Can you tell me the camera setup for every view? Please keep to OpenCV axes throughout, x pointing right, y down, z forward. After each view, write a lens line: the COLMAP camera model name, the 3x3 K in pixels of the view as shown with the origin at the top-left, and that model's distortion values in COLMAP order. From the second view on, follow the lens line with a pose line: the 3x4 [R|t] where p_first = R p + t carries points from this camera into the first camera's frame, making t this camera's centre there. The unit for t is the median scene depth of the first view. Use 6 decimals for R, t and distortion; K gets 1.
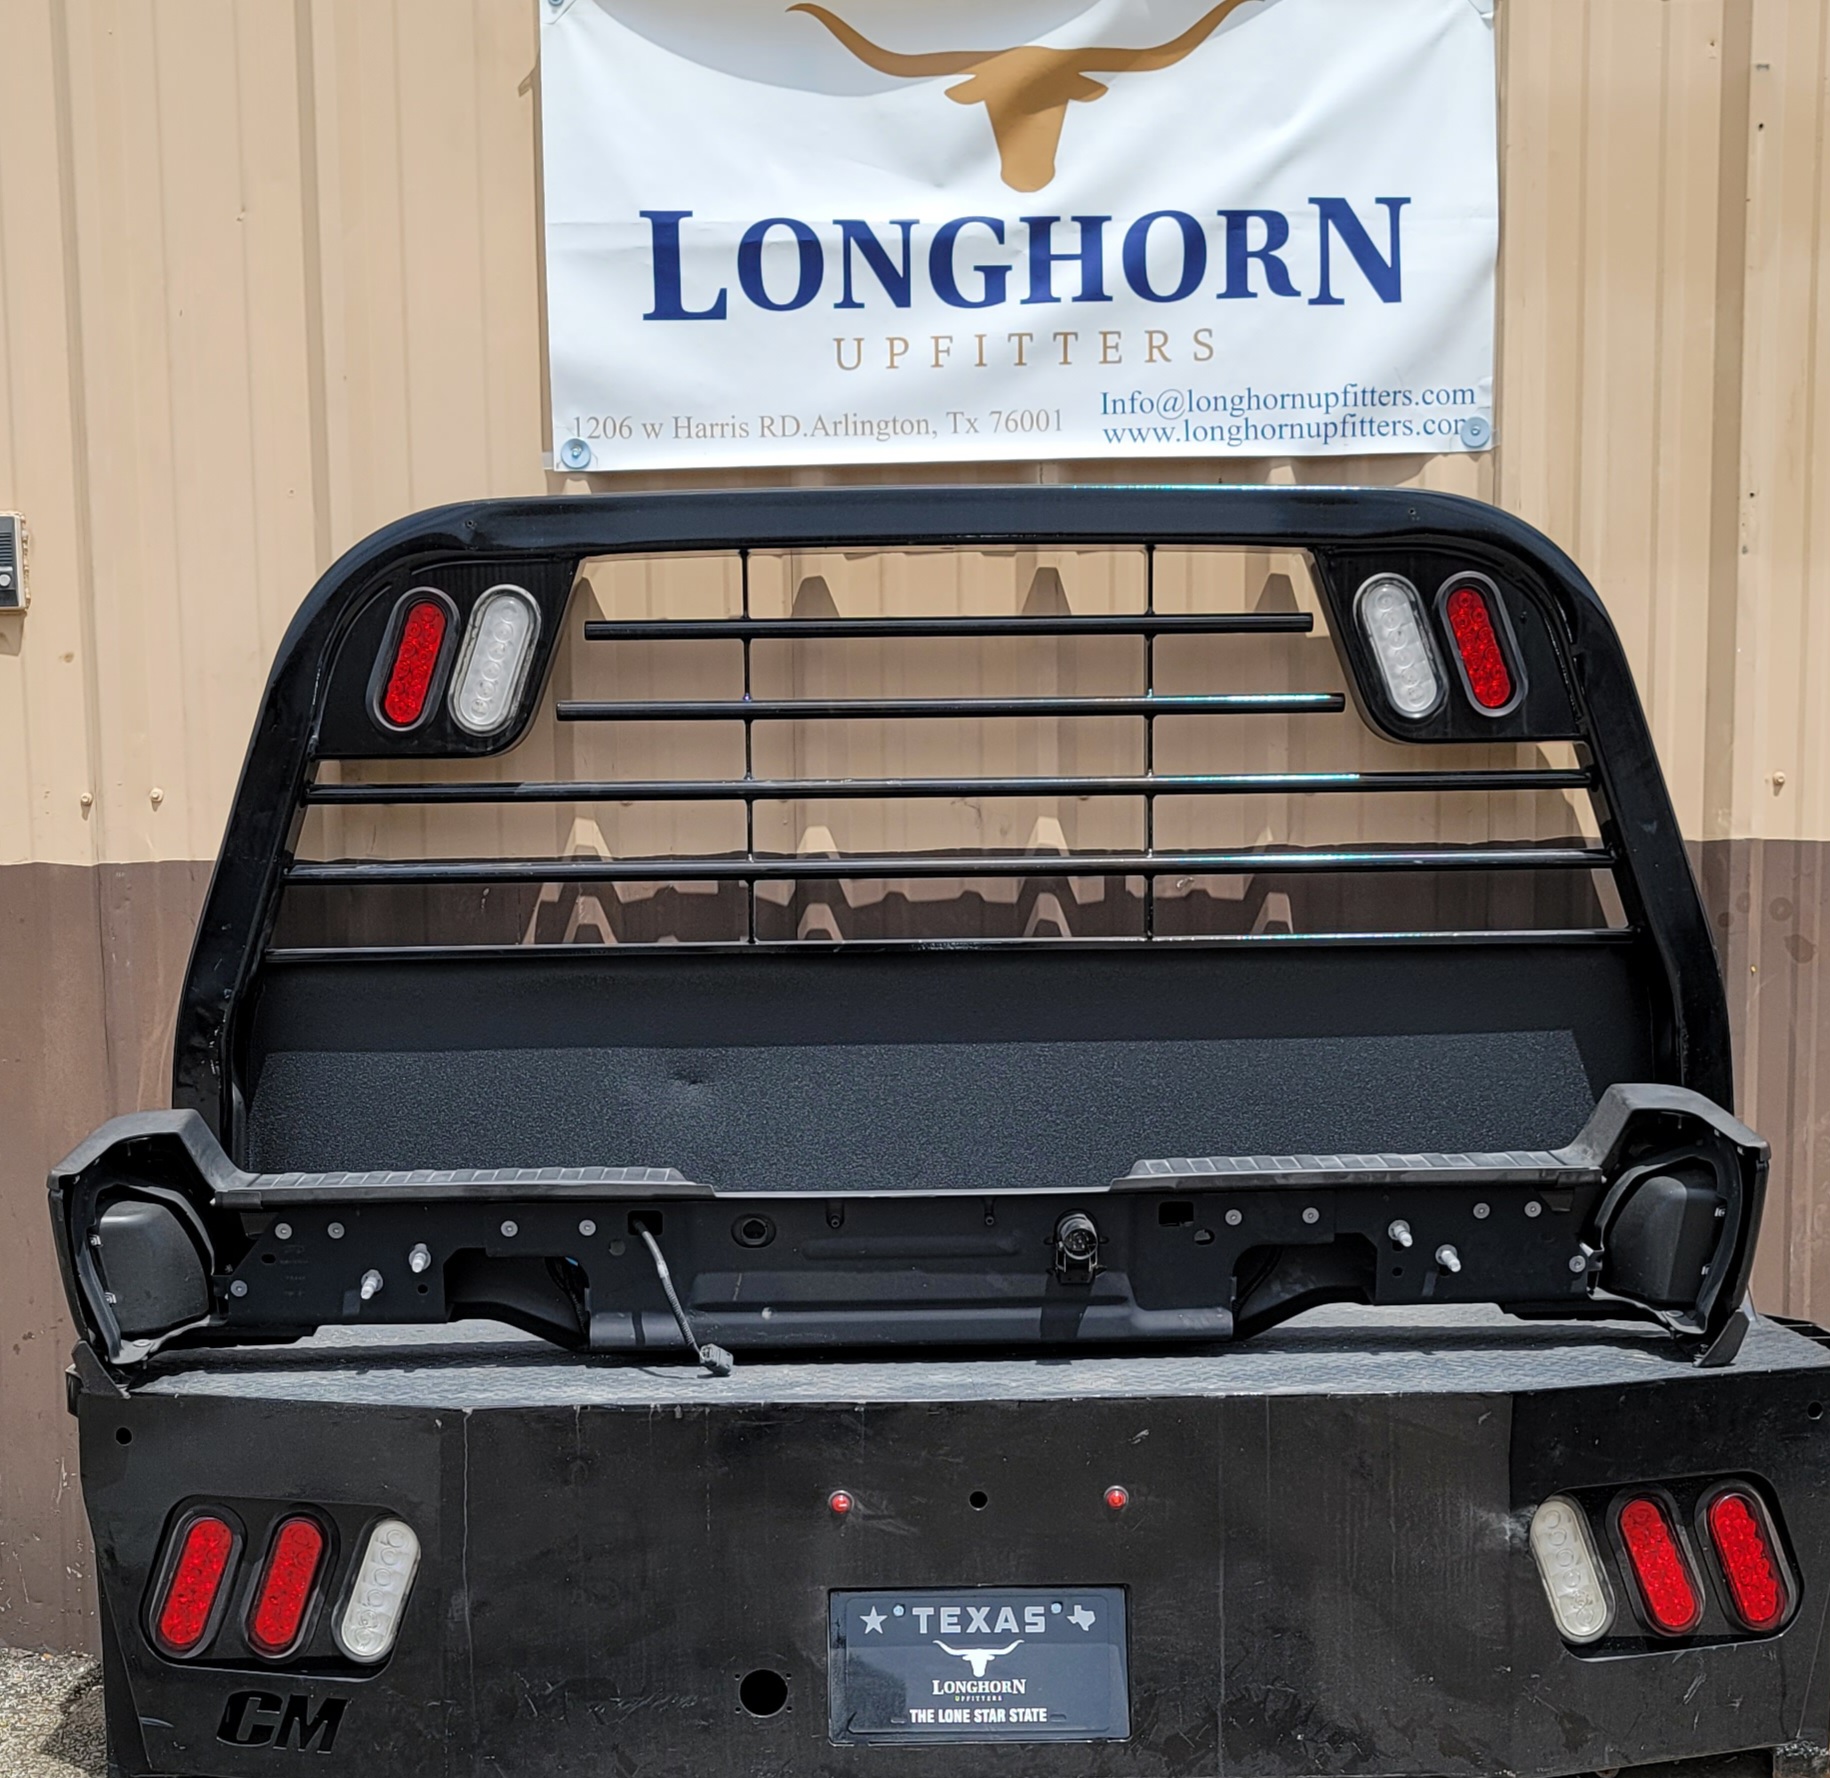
lens RADIAL K [[2850.5, 0, 909.8], [0, 2850.5, 1185.9], [0, 0, 1]] dist [0.067691, 0.002418]
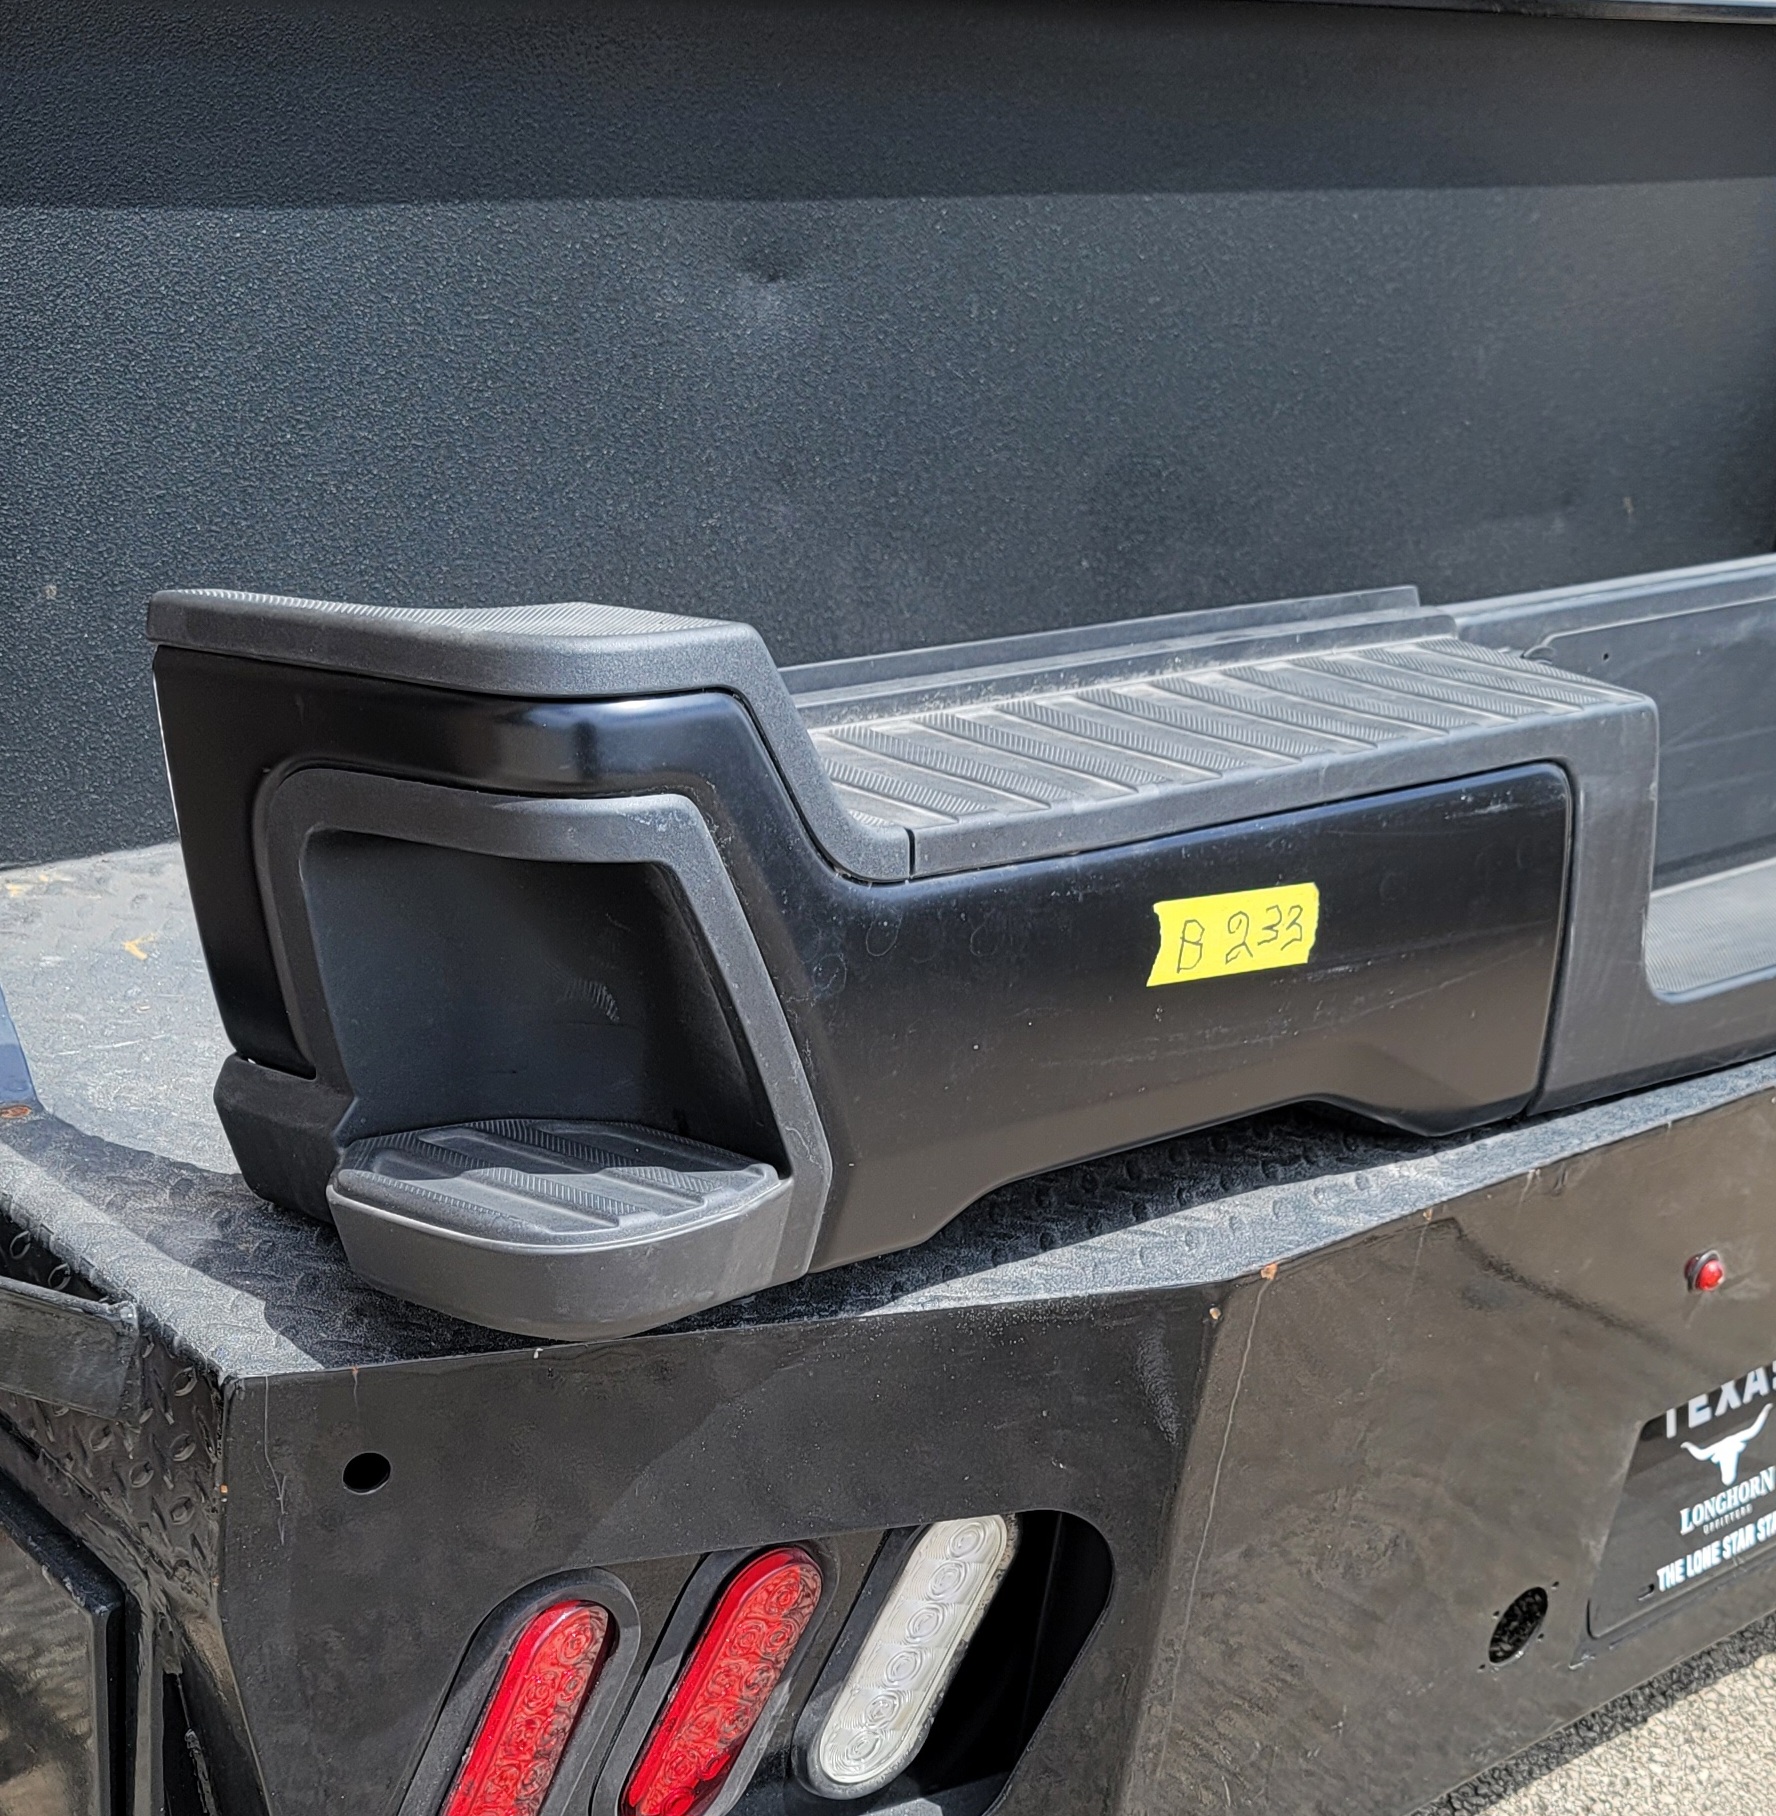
lens RADIAL K [[3071.9, 0, 886.0], [0, 3071.9, 1075.7], [0, 0, 1]] dist [0.031284, 0.115820]
pose [[0.746978, -0.176918, 0.640877, -0.459510], [-0.057651, 0.943077, 0.327539, -0.089963], [-0.662344, -0.281612, 0.694259, 0.689085]]
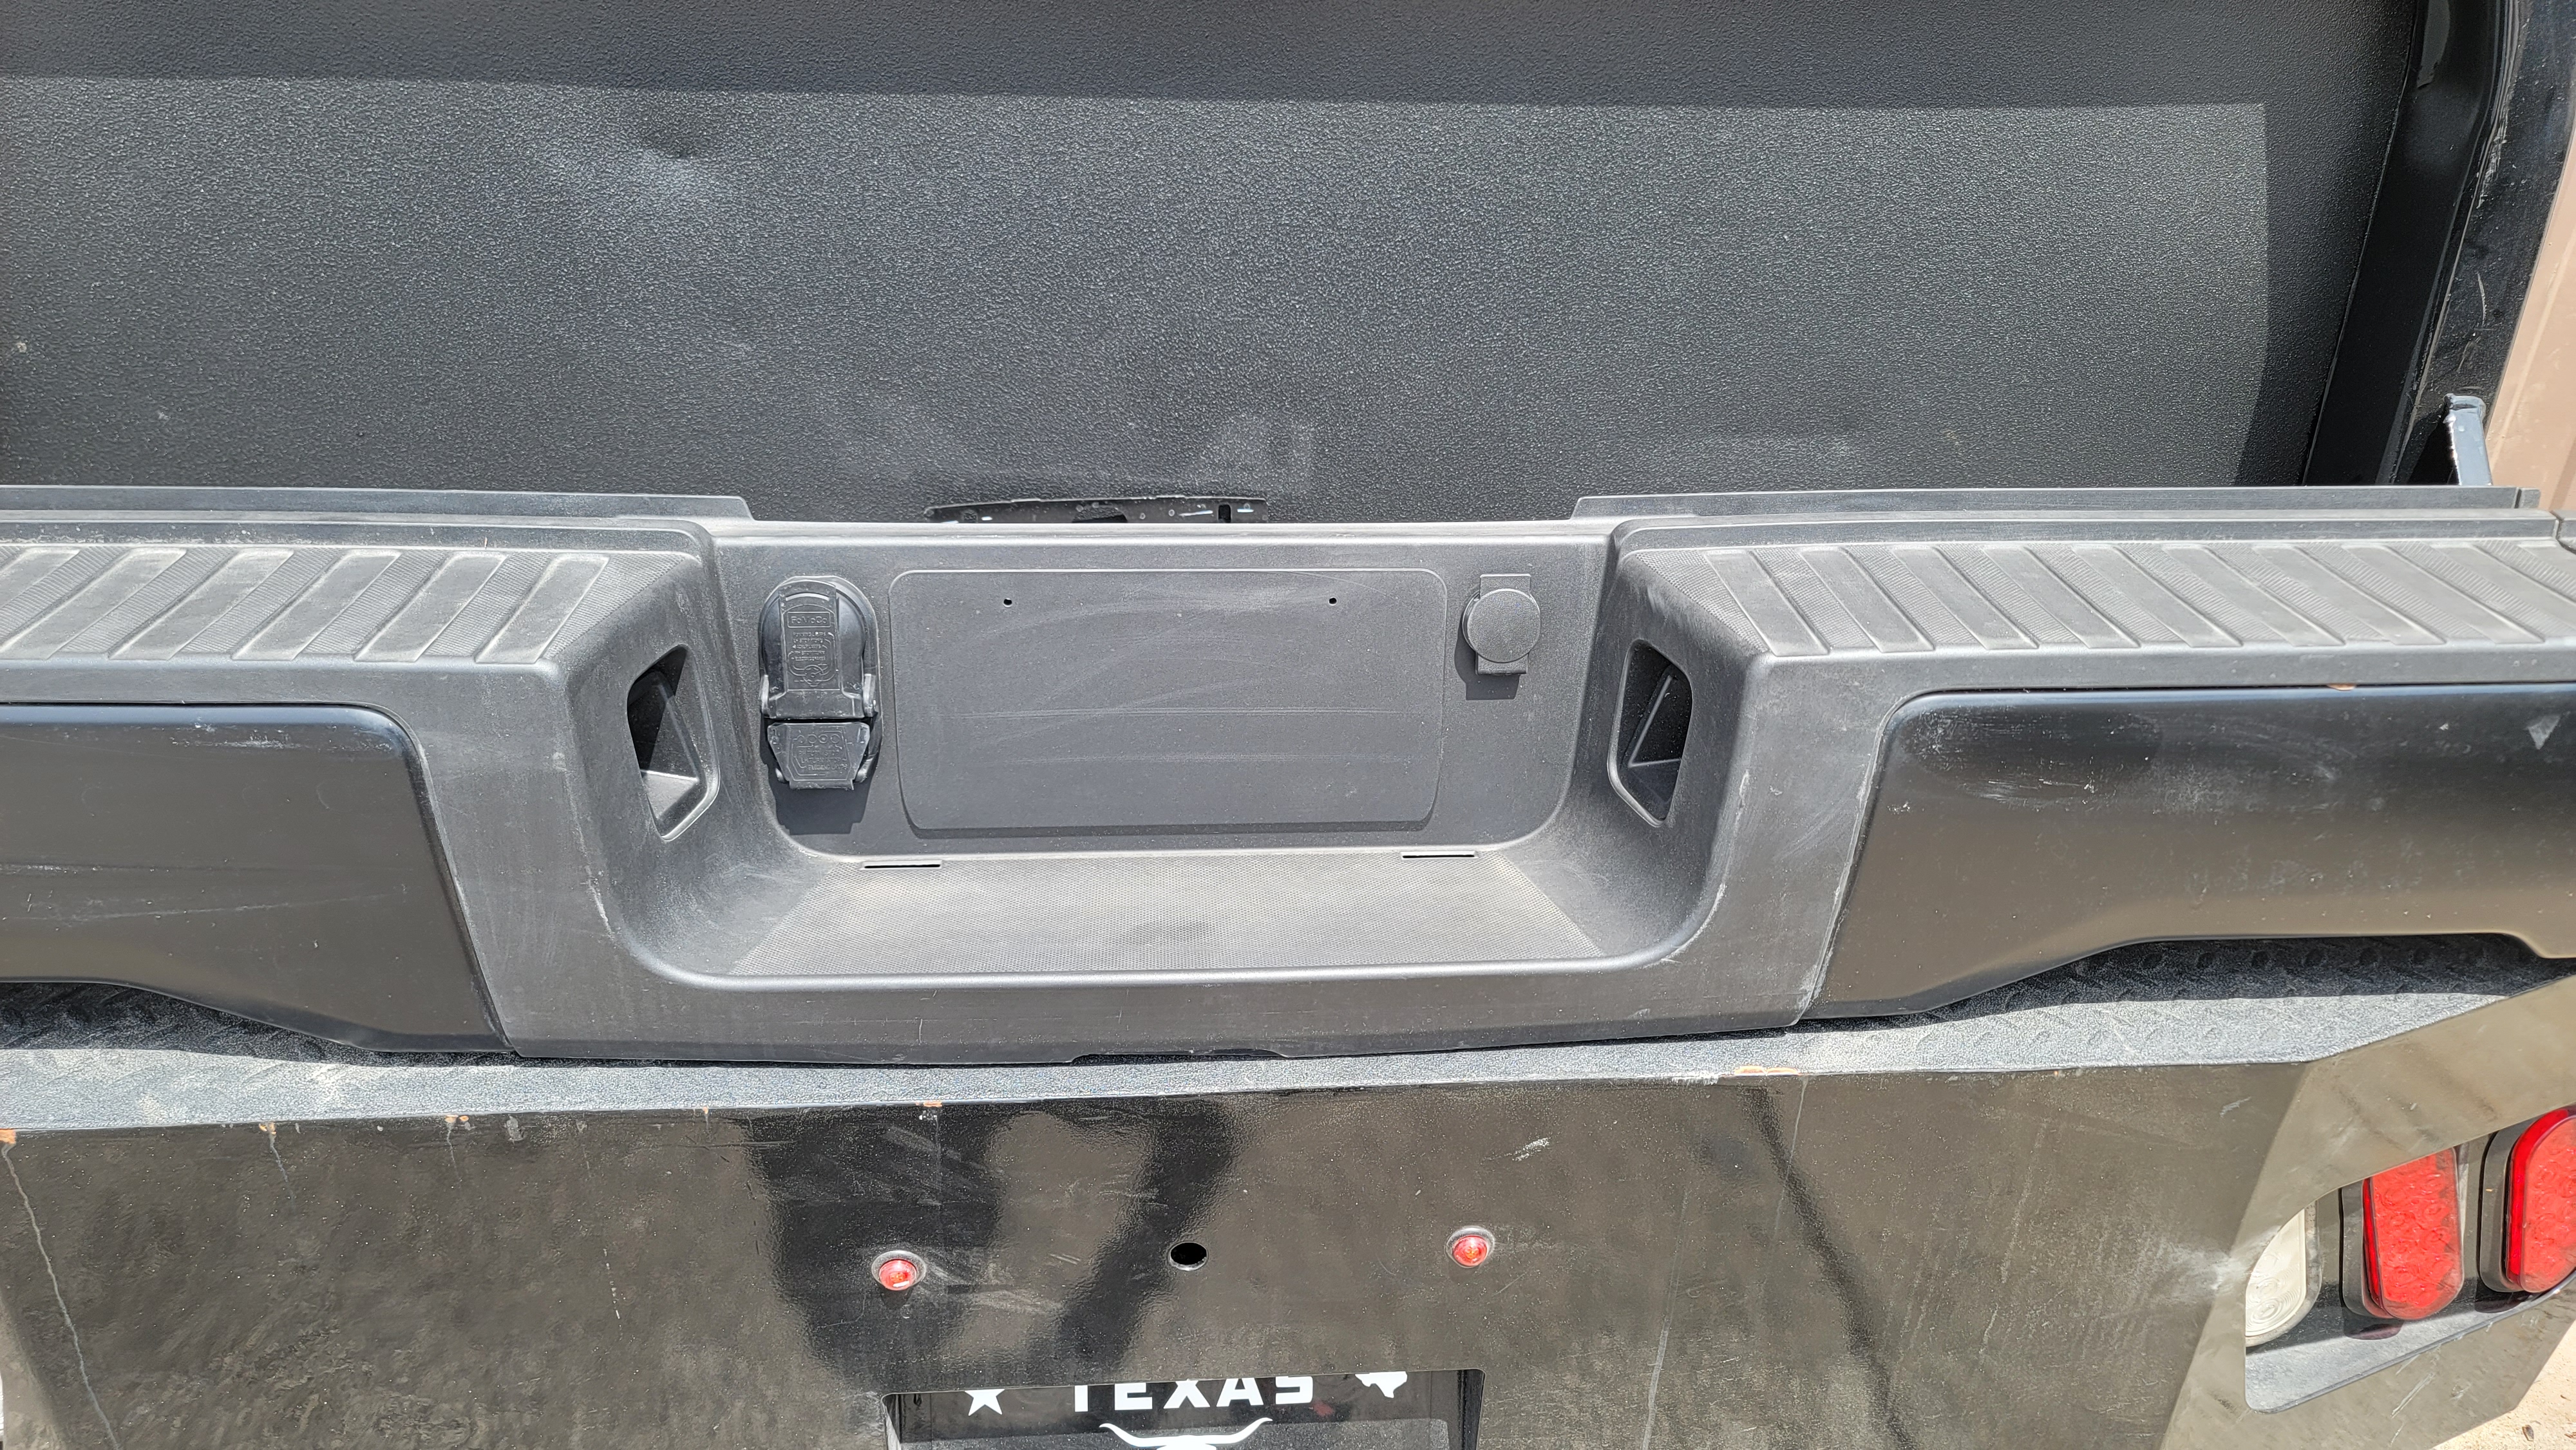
lens RADIAL K [[1923.1, 0, 1313.2], [0, 1923.1, 744.1], [0, 0, 1]] dist [0.036982, -0.006578]
pose [[0.997261, 0.008800, 0.073443, 0.019555], [-0.037109, 0.918424, 0.393854, -0.094562], [-0.063985, -0.395500, 0.916234, 0.699301]]
